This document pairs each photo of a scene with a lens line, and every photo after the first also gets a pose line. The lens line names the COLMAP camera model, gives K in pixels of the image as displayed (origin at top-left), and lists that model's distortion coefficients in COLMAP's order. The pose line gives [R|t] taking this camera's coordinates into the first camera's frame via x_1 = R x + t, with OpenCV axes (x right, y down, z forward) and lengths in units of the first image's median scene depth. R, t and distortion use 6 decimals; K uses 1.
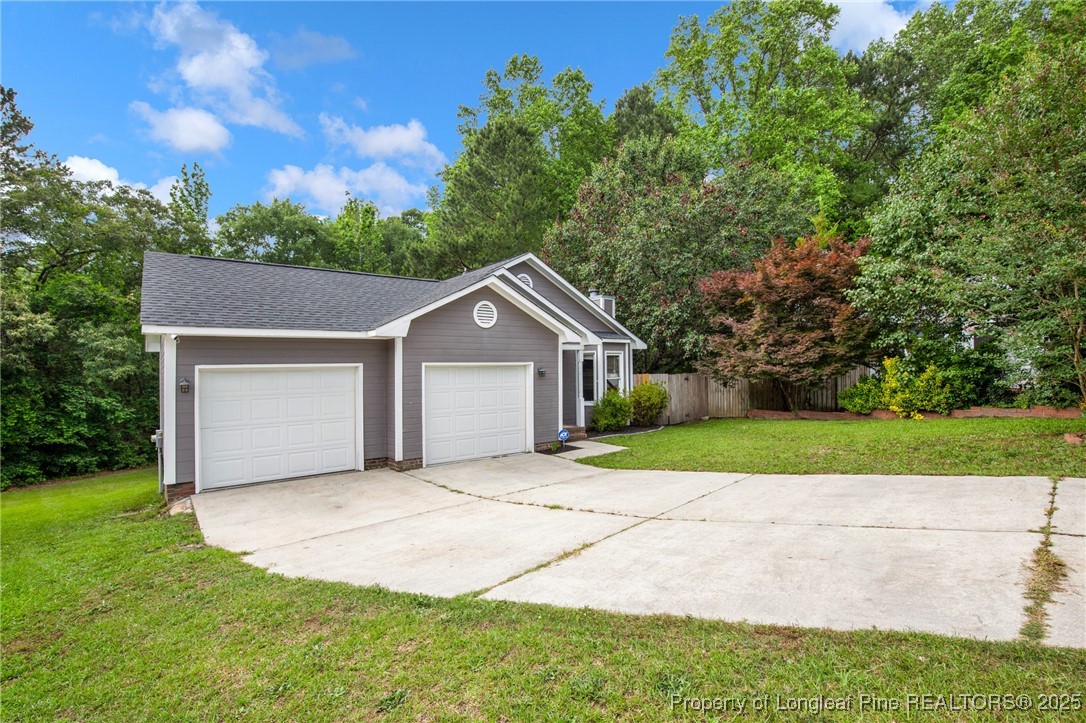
lens RADIAL K [[518.4, 0, 563.6], [0, 518.4, 360.4], [0, 0, 1]] dist [-0.030827, 0.000290]
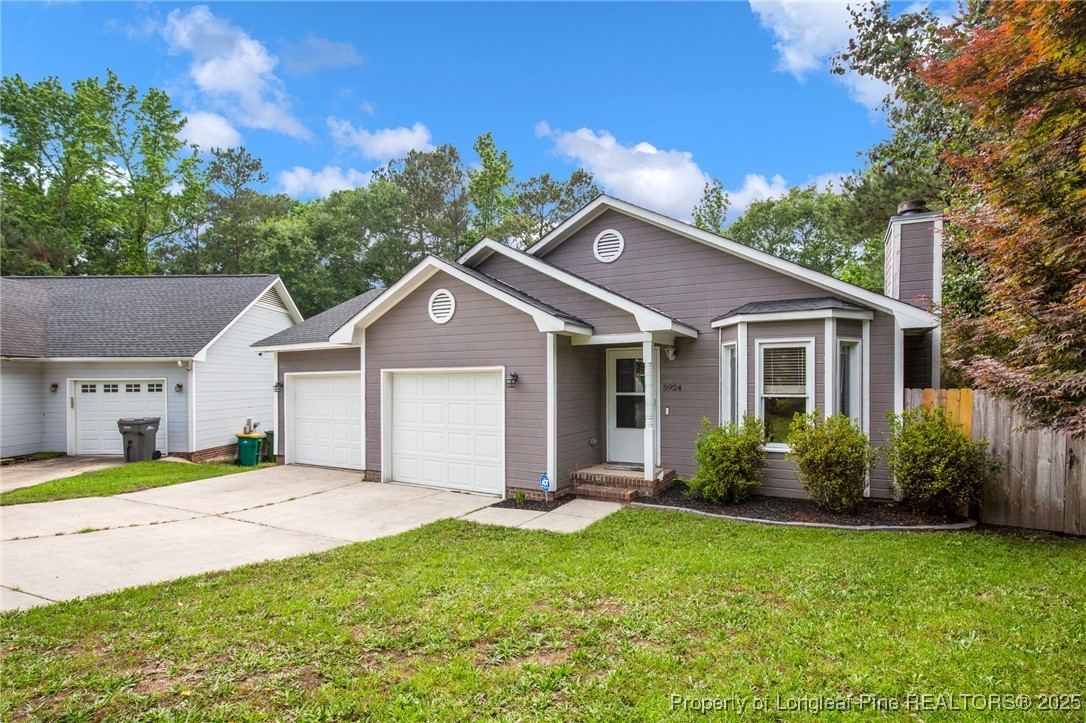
lens RADIAL K [[547.9, 0, 573.1], [0, 547.9, 374.9], [0, 0, 1]] dist [-0.032012, 0.000075]
pose [[0.340455, 0.004971, -0.940248, 0.684092], [0.017208, 0.999786, 0.011516, 0.008676], [0.940103, -0.020100, 0.340297, 0.889588]]
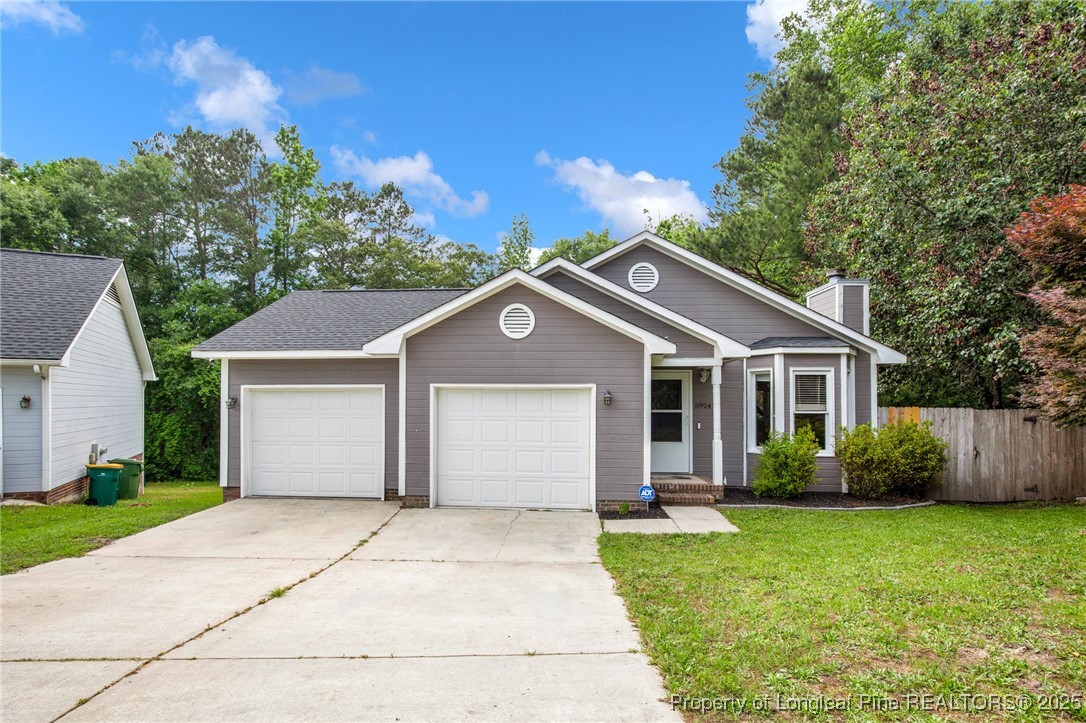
lens RADIAL K [[541.4, 0, 518.4], [0, 541.4, 384.2], [0, 0, 1]] dist [-0.032259, 0.000801]
pose [[0.704629, -0.000667, -0.709576, 0.412223], [-0.003448, 0.999985, -0.004364, 0.007779], [0.709568, 0.005522, 0.704615, 0.430749]]
